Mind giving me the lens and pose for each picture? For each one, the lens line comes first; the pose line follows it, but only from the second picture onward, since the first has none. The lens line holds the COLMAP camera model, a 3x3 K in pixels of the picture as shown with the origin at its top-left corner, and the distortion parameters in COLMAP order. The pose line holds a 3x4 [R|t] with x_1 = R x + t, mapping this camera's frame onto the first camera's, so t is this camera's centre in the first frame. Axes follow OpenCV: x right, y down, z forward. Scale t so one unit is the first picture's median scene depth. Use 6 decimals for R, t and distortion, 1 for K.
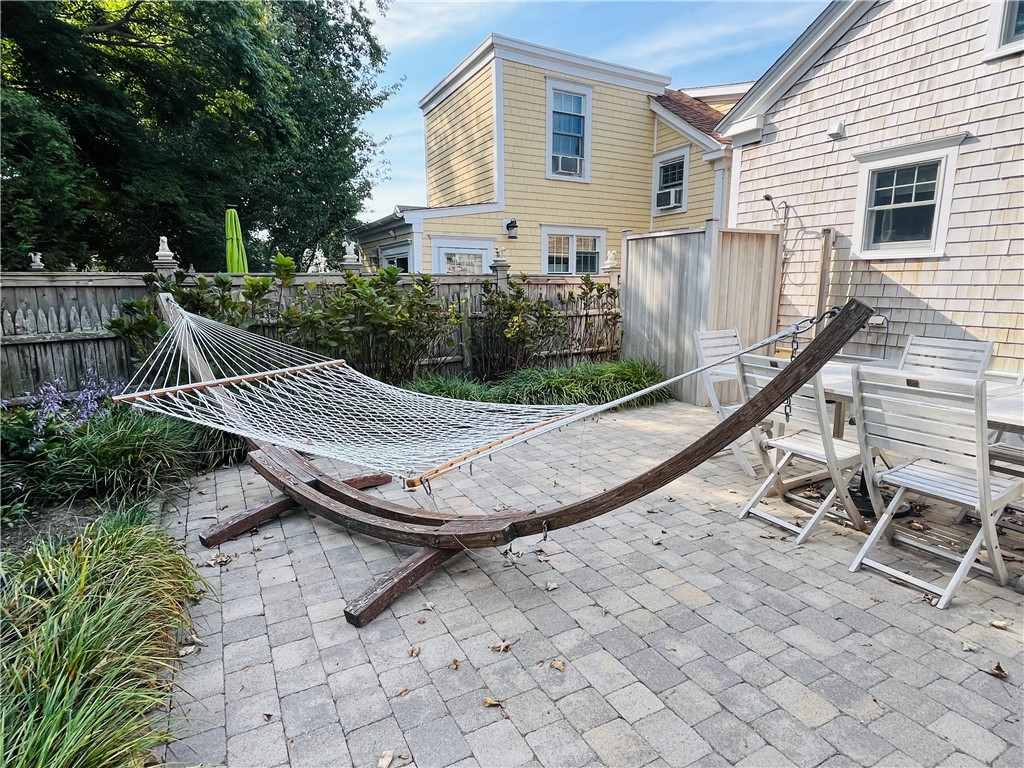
lens RADIAL K [[541.3, 0, 510.8], [0, 541.3, 382.1], [0, 0, 1]] dist [-0.003048, -0.000152]
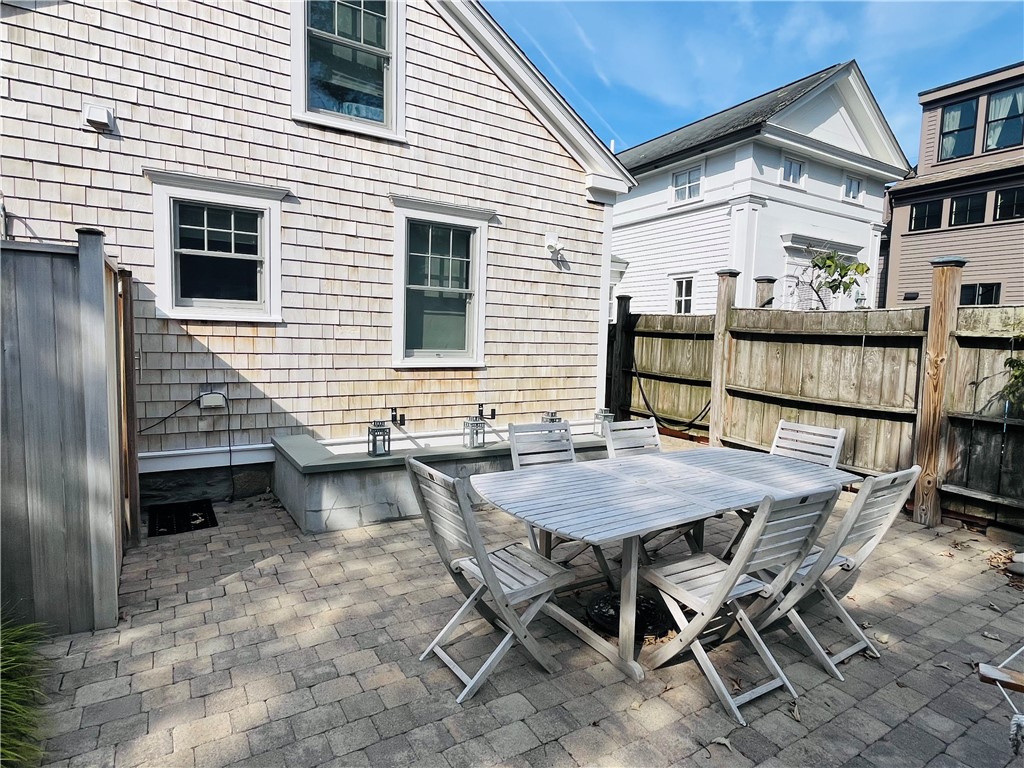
lens RADIAL K [[541.3, 0, 508.5], [0, 541.3, 388.6], [0, 0, 1]] dist [-0.003048, -0.000152]
pose [[-0.044501, -0.081822, 0.995653, -0.103143], [0.163973, 0.982525, 0.088072, -0.141201], [-0.985460, 0.167180, -0.030307, 0.672161]]
